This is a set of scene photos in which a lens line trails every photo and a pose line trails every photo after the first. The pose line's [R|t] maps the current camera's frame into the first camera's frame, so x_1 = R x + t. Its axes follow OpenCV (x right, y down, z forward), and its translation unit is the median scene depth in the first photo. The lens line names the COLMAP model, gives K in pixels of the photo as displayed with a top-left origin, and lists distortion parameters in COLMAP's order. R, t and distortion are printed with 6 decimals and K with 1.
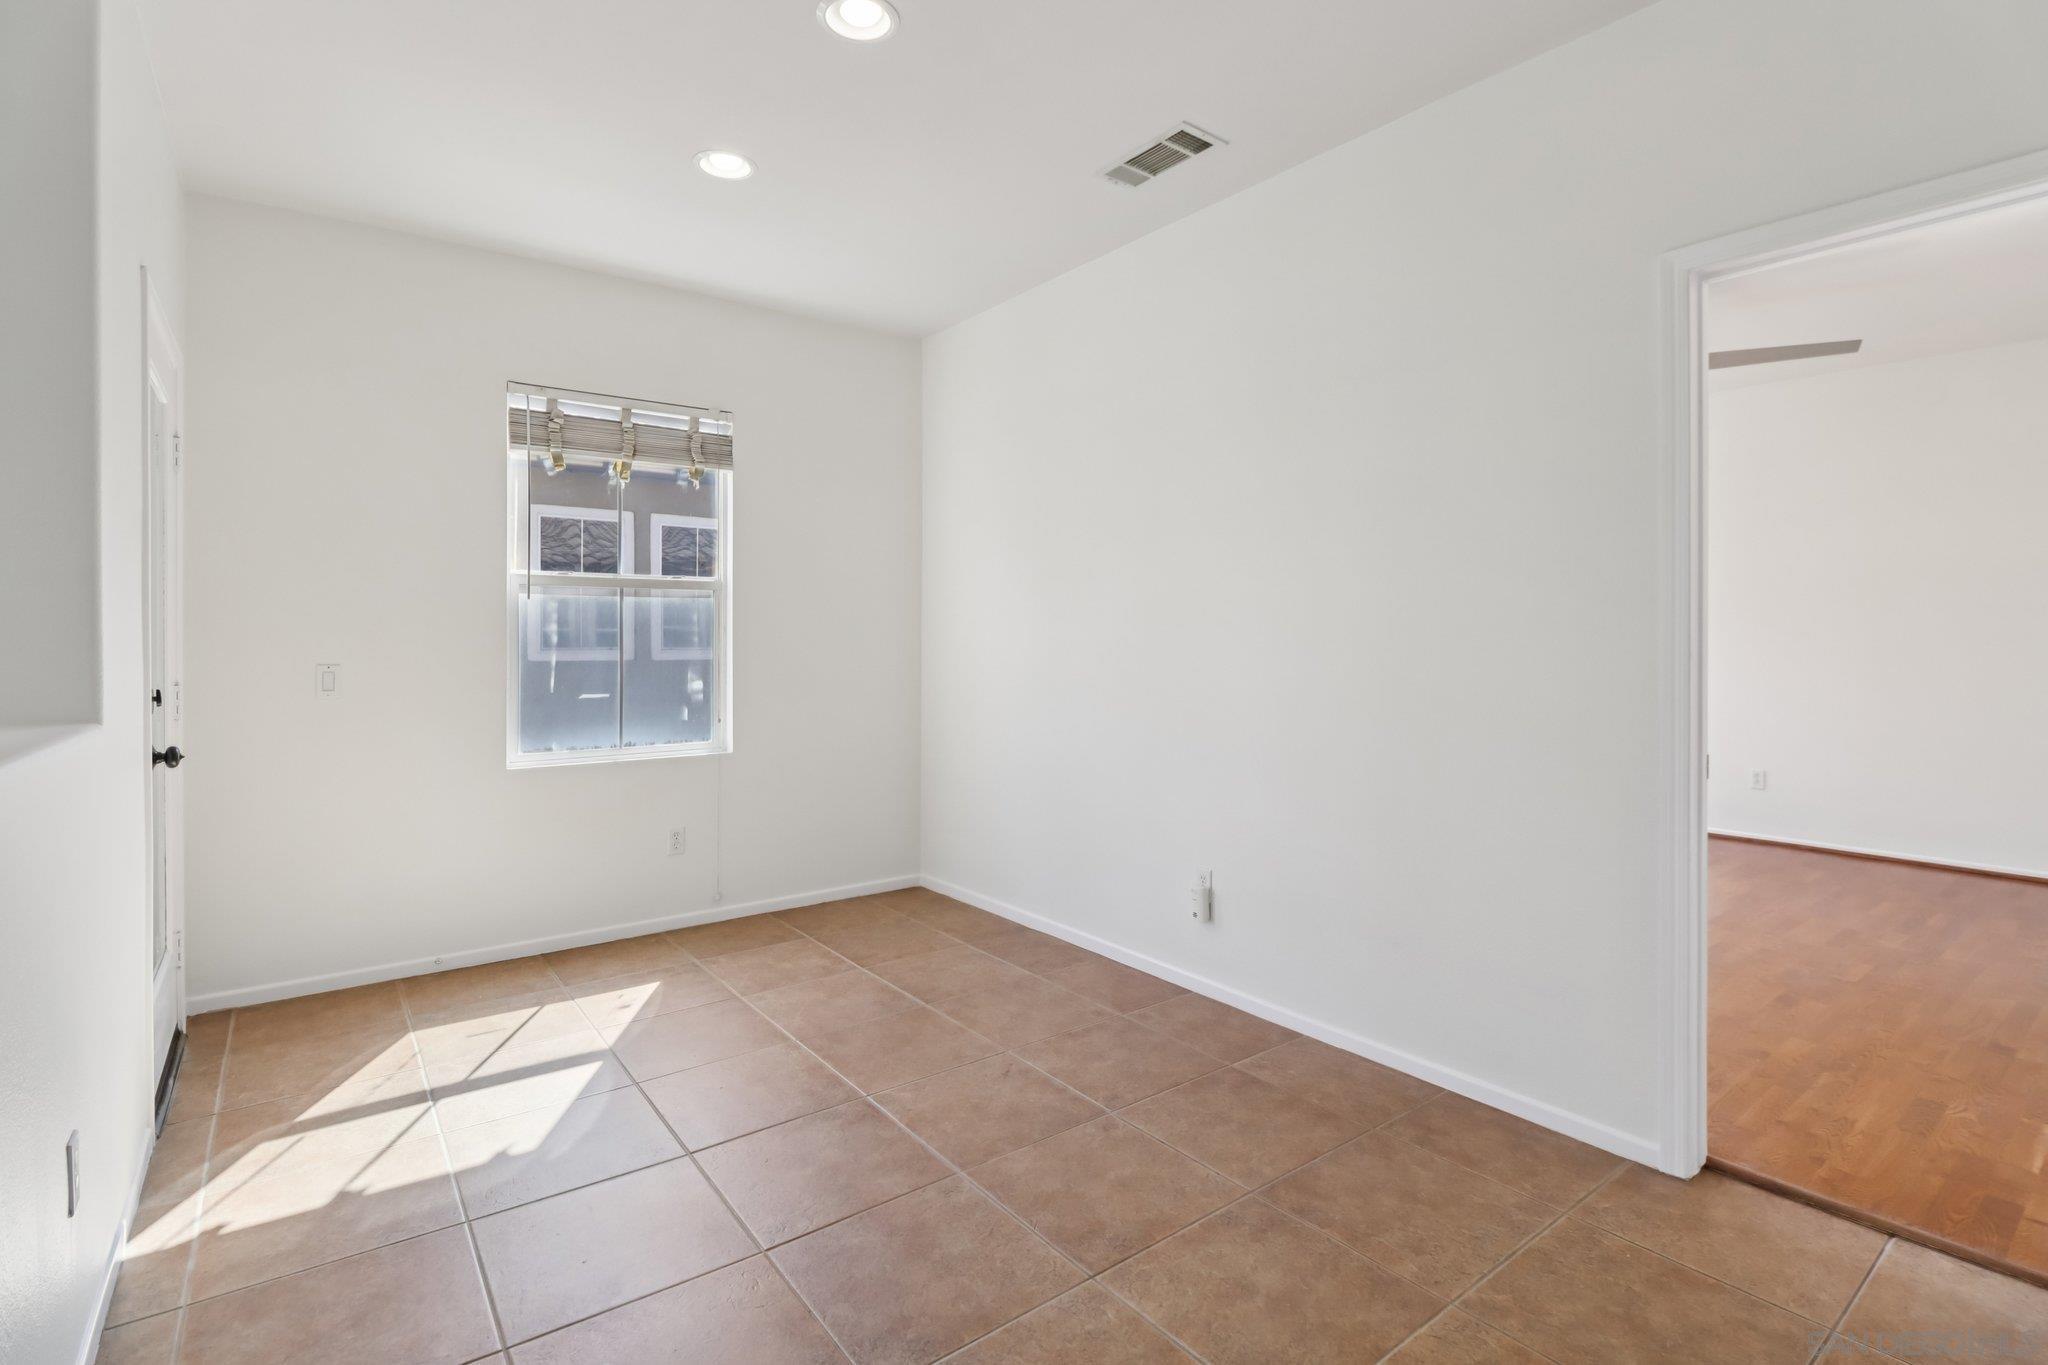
lens RADIAL K [[958.9, 0, 1037.0], [0, 958.9, 639.7], [0, 0, 1]] dist [-0.003573, -0.008776]
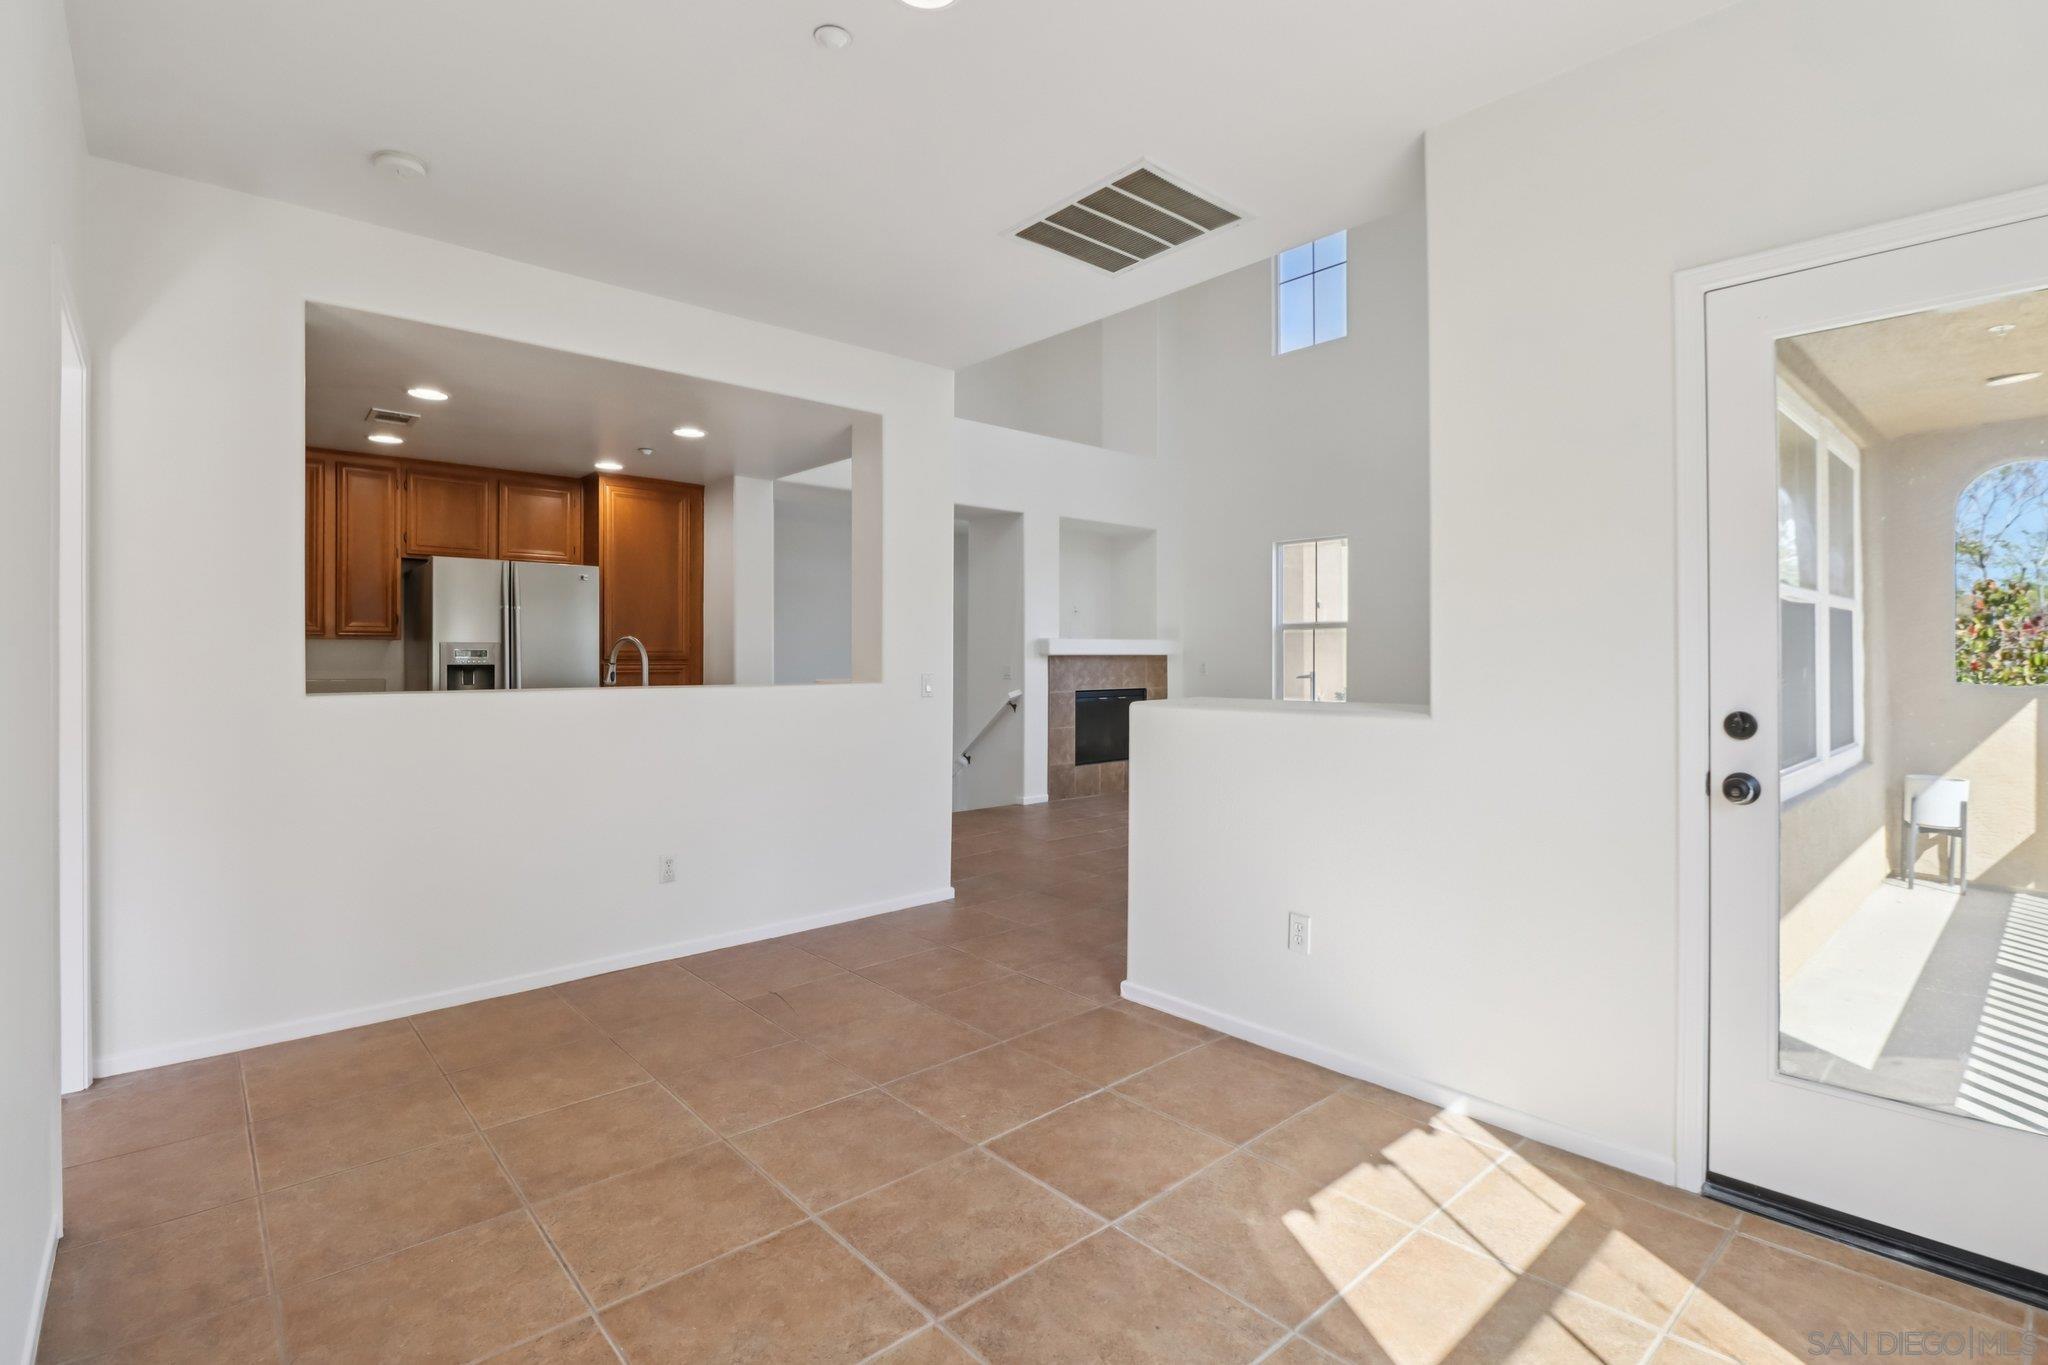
lens RADIAL K [[958.9, 0, 1059.4], [0, 958.9, 658.7], [0, 0, 1]] dist [-0.003573, -0.008776]
pose [[-0.995223, 0.011894, -0.096902, -0.143663], [0.012388, 0.999913, -0.004491, 0.000104], [0.096840, -0.005670, -0.995284, 1.184734]]
